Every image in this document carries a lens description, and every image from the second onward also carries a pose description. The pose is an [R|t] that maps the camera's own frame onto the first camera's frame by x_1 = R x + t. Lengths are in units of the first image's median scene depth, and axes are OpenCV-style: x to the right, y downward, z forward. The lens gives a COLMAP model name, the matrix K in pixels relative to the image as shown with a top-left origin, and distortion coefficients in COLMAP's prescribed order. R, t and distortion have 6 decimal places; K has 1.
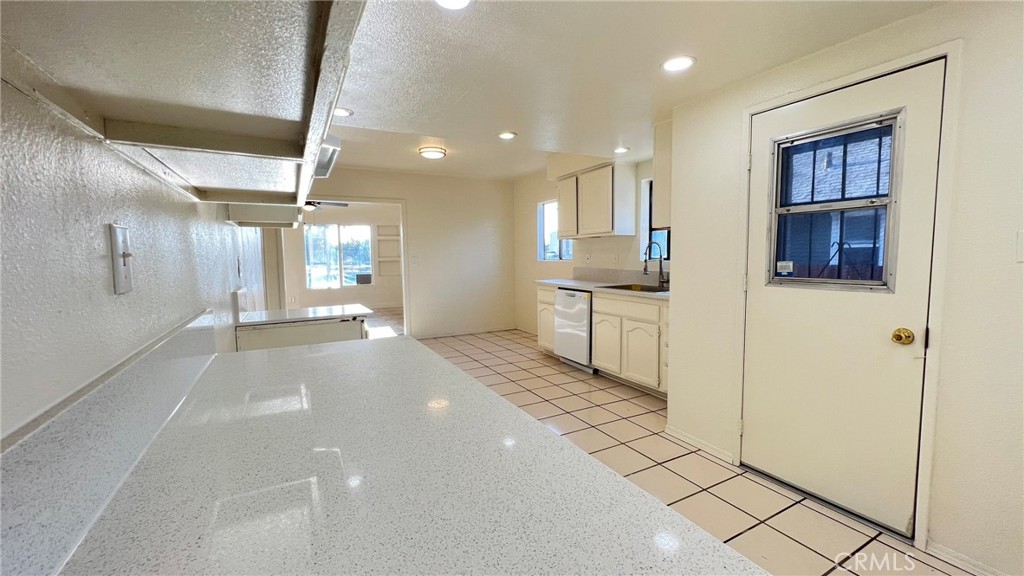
lens RADIAL K [[409.9, 0, 512.0], [0, 409.9, 288.2], [0, 0, 1]] dist [0.000071, -0.000012]
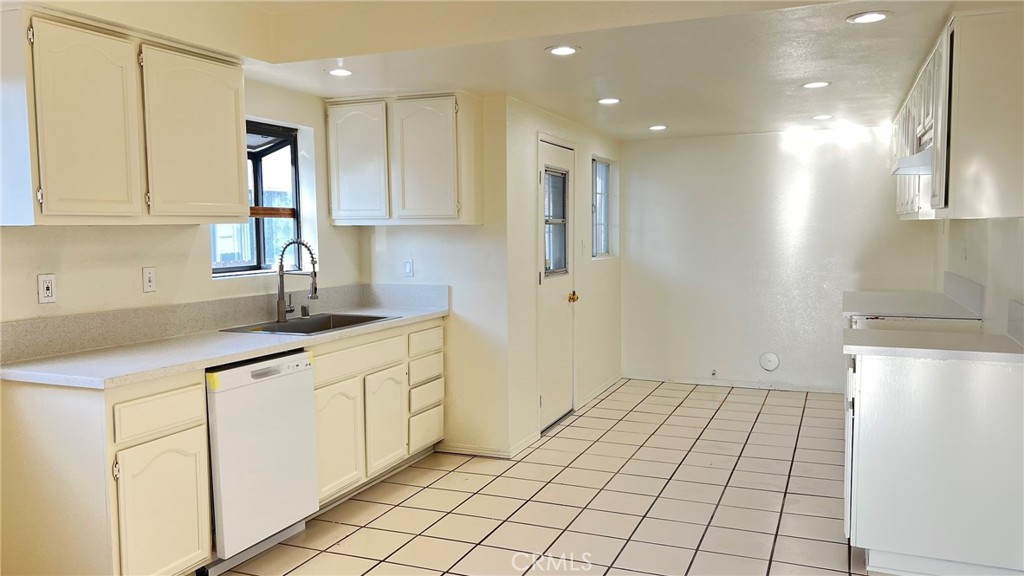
lens RADIAL K [[793.8, 0, 517.9], [0, 793.8, 292.1], [0, 0, 1]] dist [0.030087, -0.014982]
pose [[-0.637642, -0.039283, 0.769331, -0.675404], [0.085133, 0.988988, 0.121059, -0.148200], [-0.765614, 0.142688, -0.627276, 1.460219]]
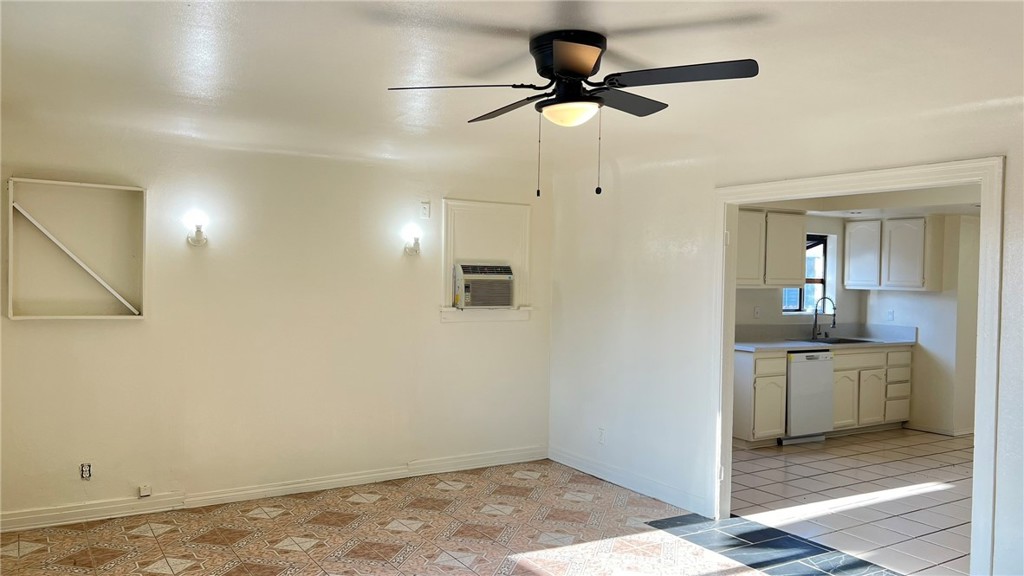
lens RADIAL K [[793.8, 0, 517.9], [0, 793.8, 292.6], [0, 0, 1]] dist [0.030087, -0.014982]
pose [[-0.096006, -0.007391, 0.995353, -1.633096], [0.066790, 0.997671, 0.013851, -0.205686], [-0.993137, 0.067809, -0.095289, 1.991706]]
